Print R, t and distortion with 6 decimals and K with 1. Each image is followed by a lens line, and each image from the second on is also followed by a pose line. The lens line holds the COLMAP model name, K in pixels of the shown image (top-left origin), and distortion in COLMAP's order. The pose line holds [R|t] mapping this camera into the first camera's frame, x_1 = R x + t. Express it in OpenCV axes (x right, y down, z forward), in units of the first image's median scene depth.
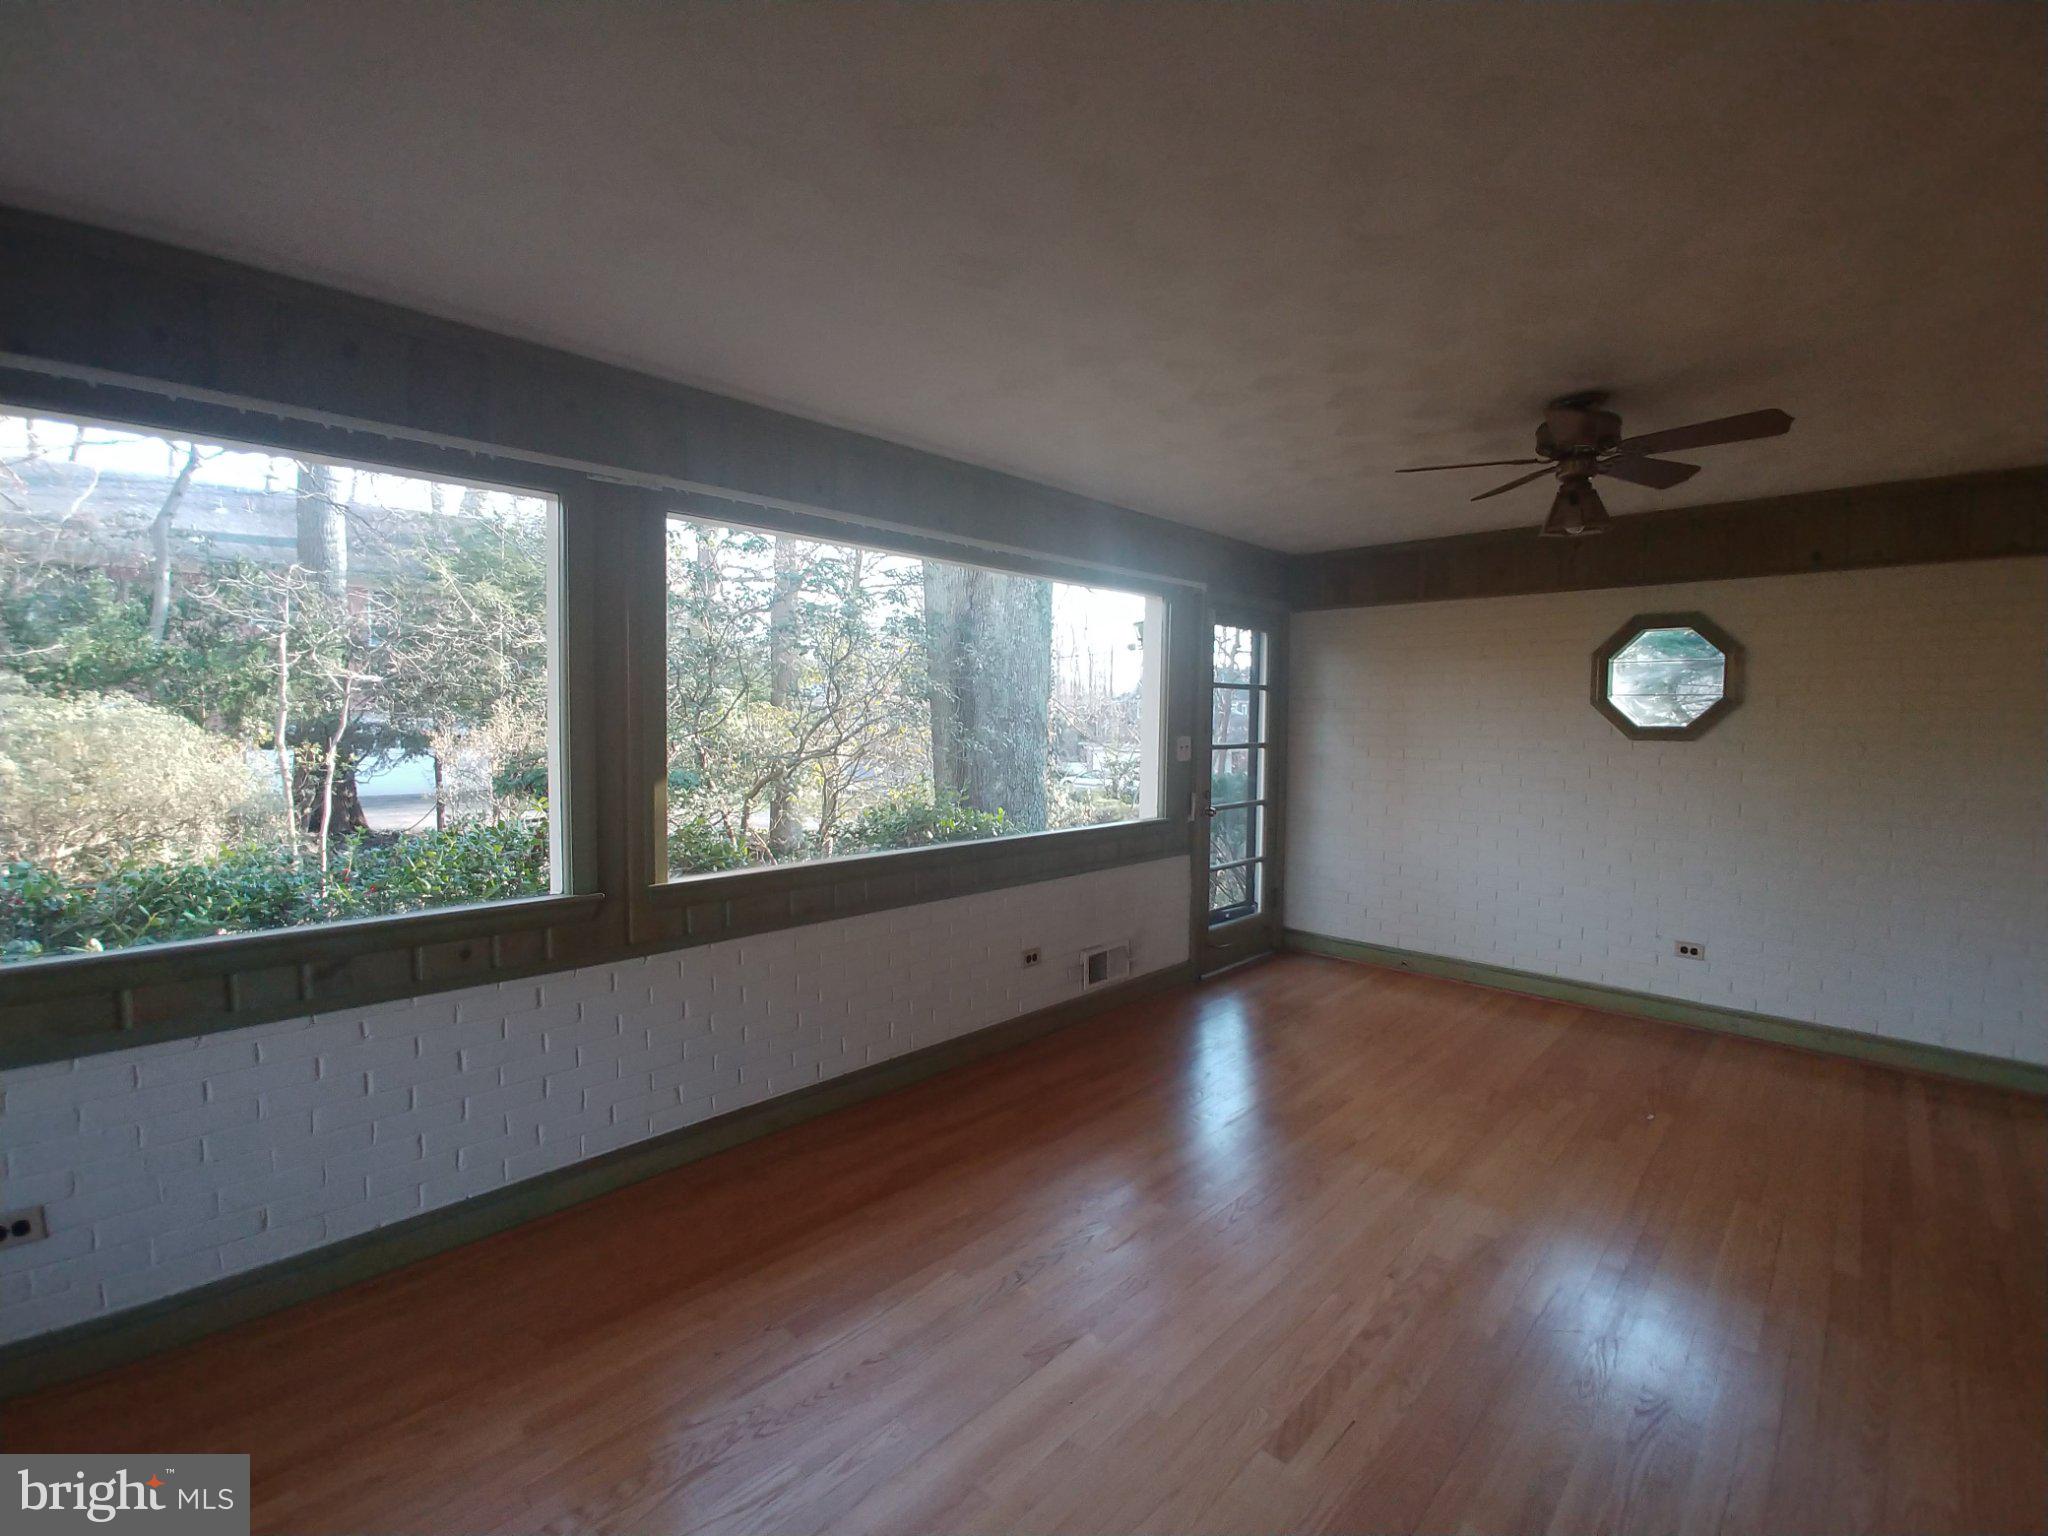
lens RADIAL K [[891.1, 0, 1029.5], [0, 891.1, 763.9], [0, 0, 1]] dist [-0.031454, 0.005298]
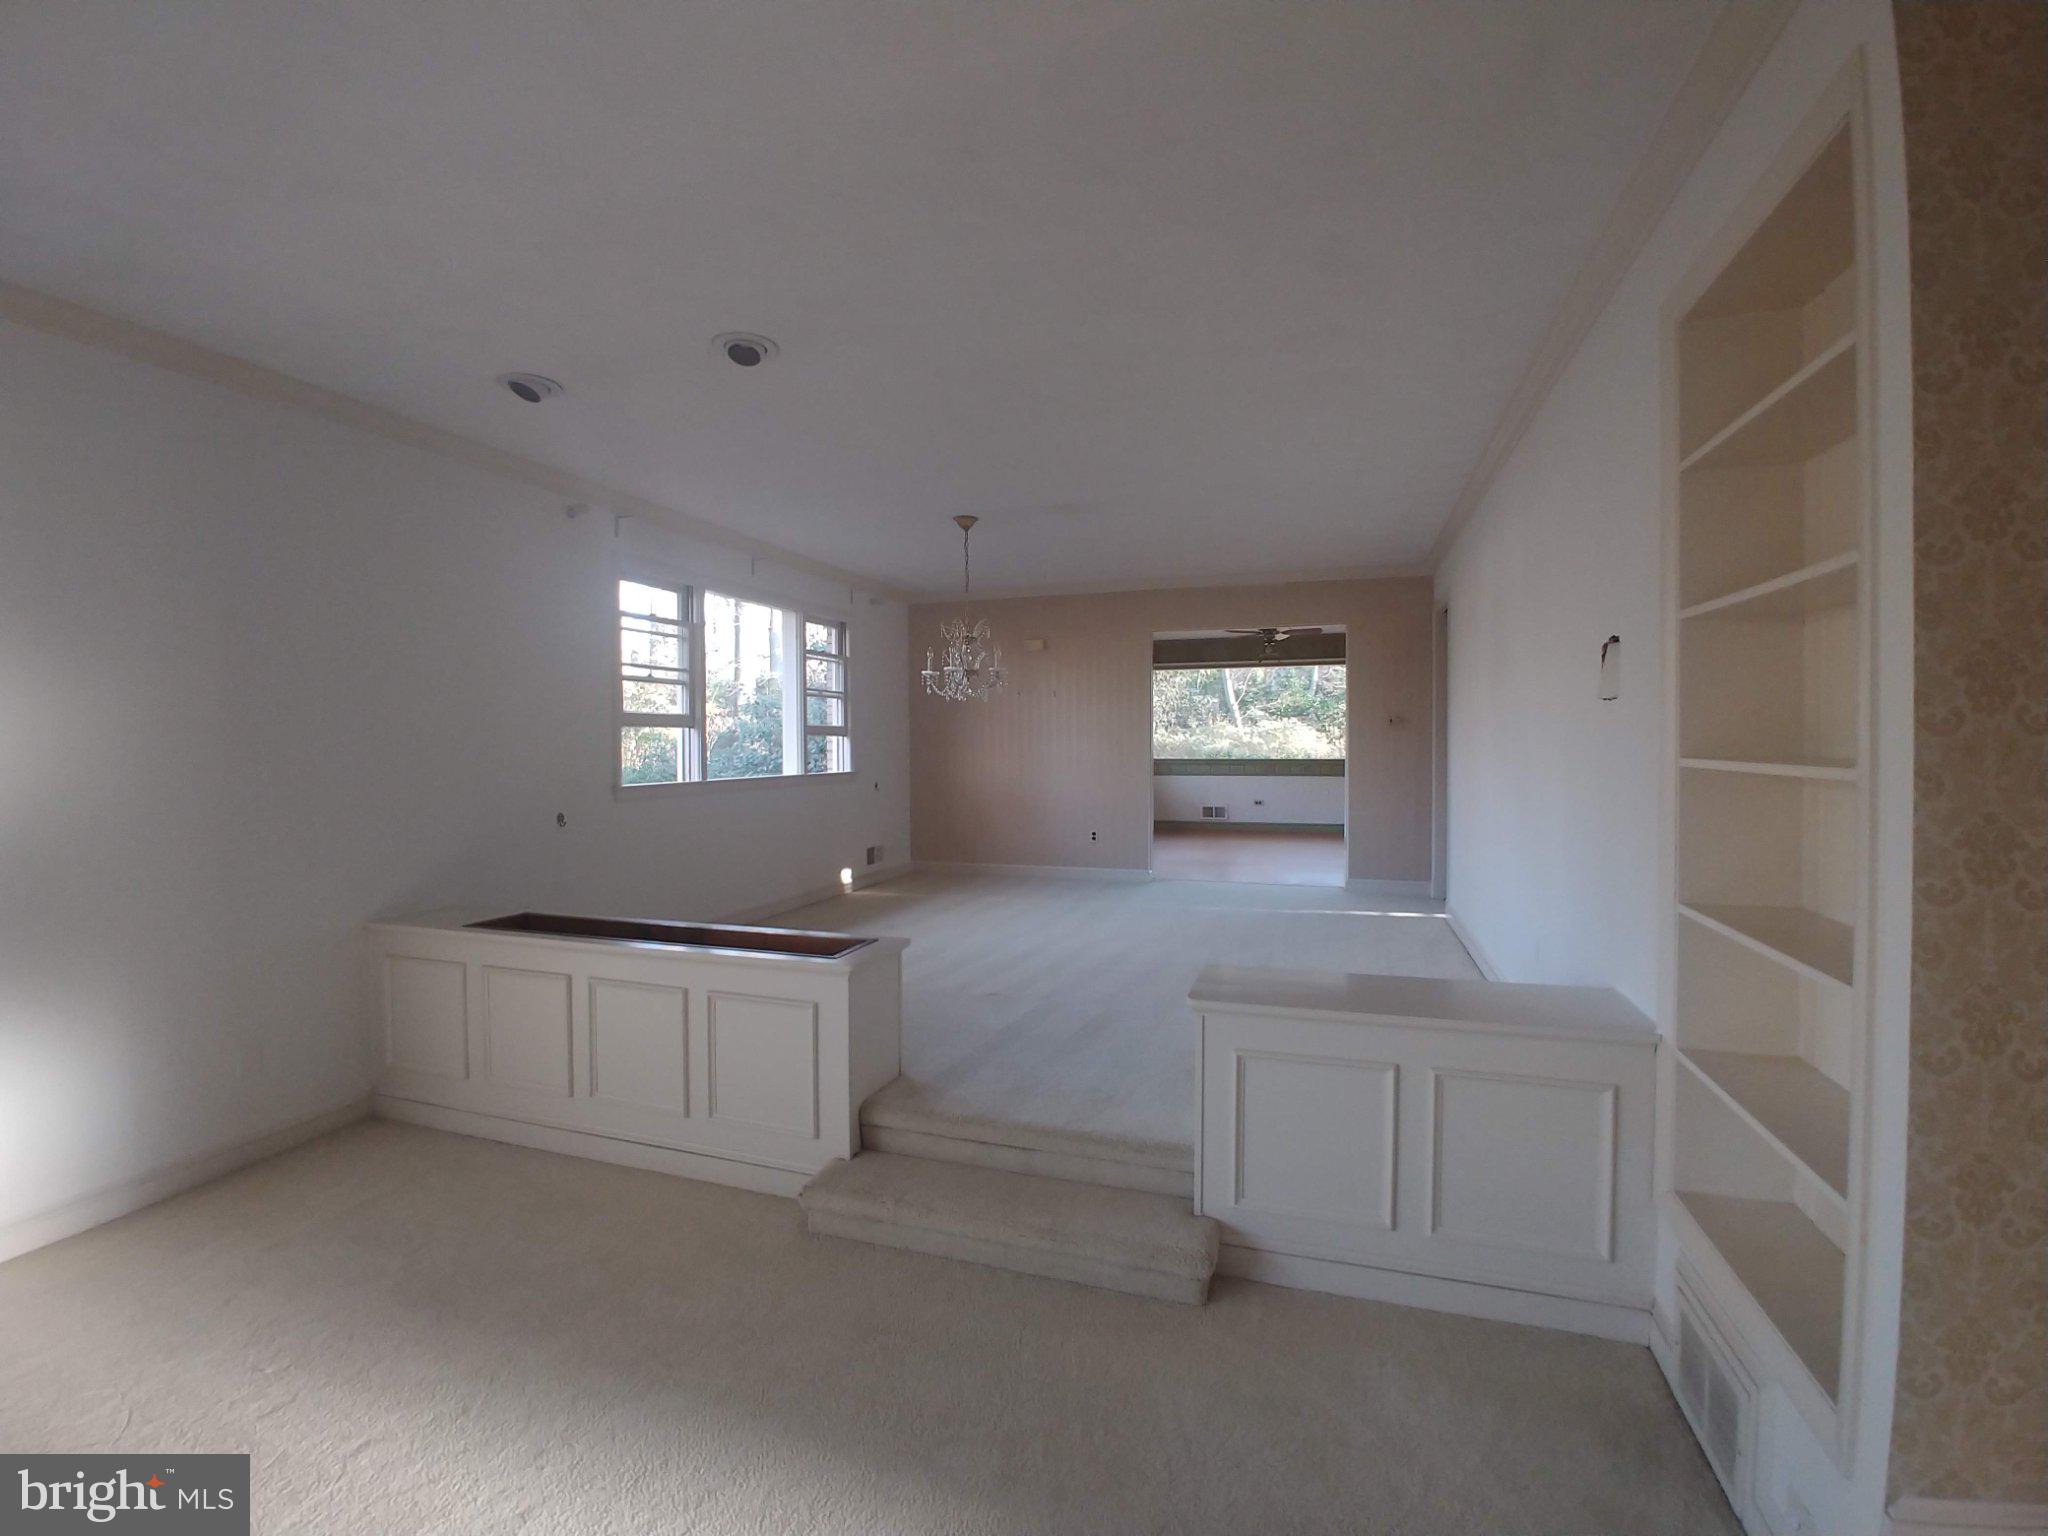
lens RADIAL K [[891.1, 0, 1029.5], [0, 891.1, 763.9], [0, 0, 1]] dist [-0.031454, 0.005298]
pose [[0.426794, 0.013620, -0.904246, 0.958263], [-0.034357, 0.999409, -0.001163, 0.080250], [0.903696, 0.031563, 0.427010, -0.797057]]
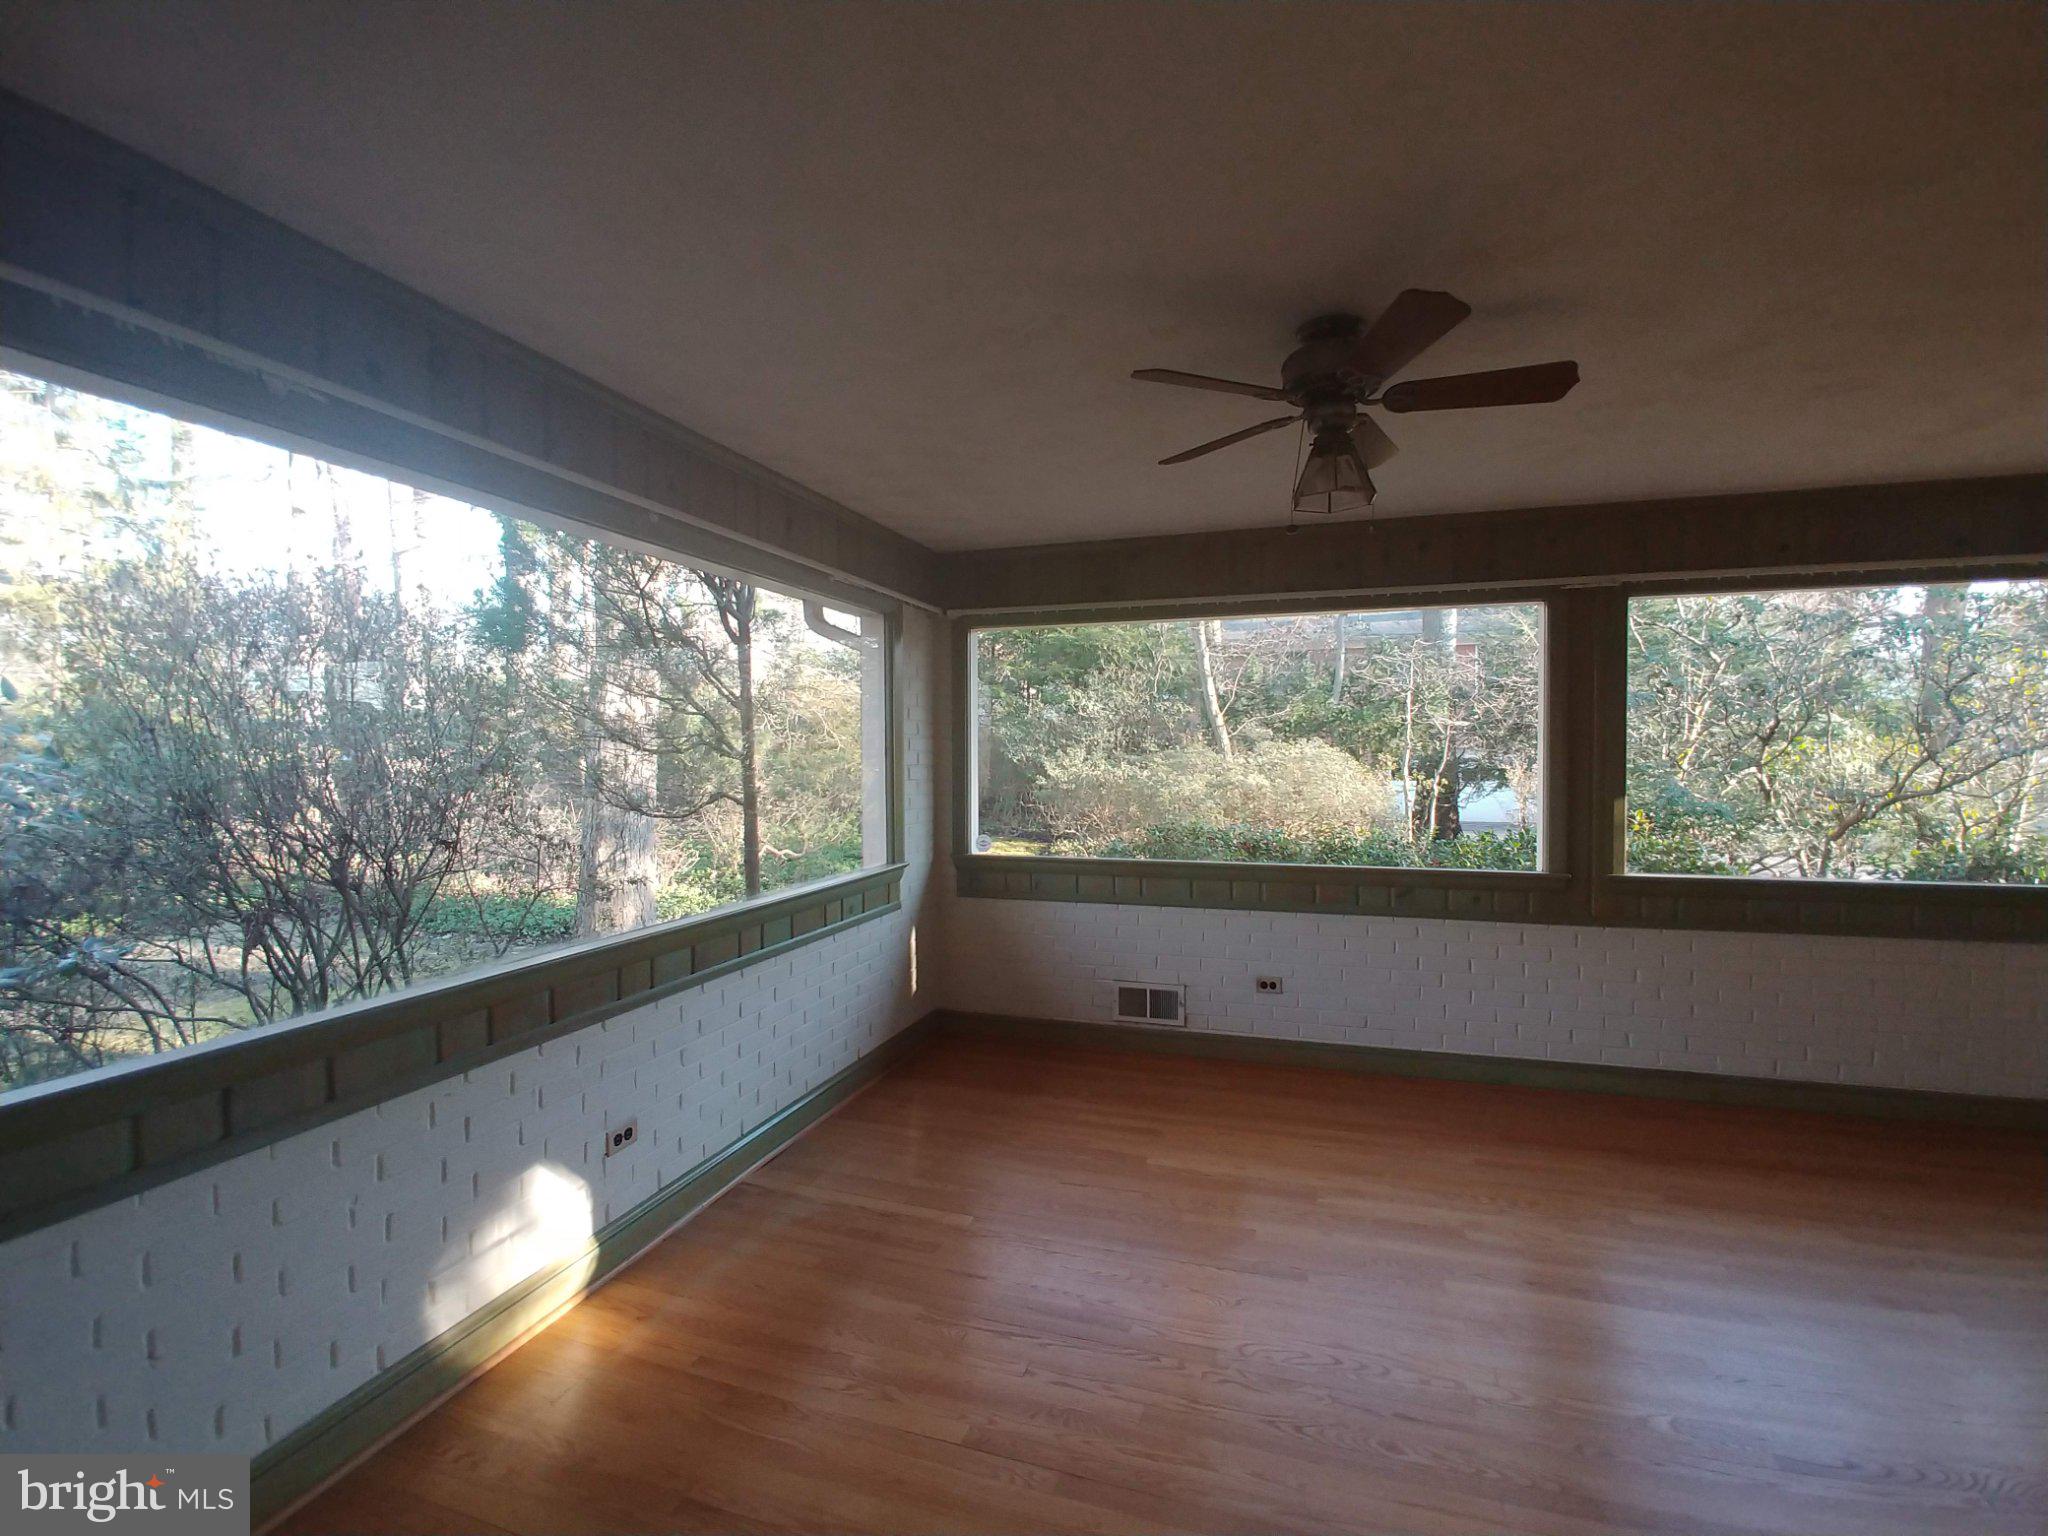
lens RADIAL K [[891.1, 0, 1029.5], [0, 891.1, 763.9], [0, 0, 1]] dist [-0.031454, 0.005298]
pose [[0.436643, 0.002453, -0.899632, 0.144309], [-0.040073, 0.999057, -0.016726, 0.009652], [0.898742, 0.043354, 0.436329, -0.142584]]
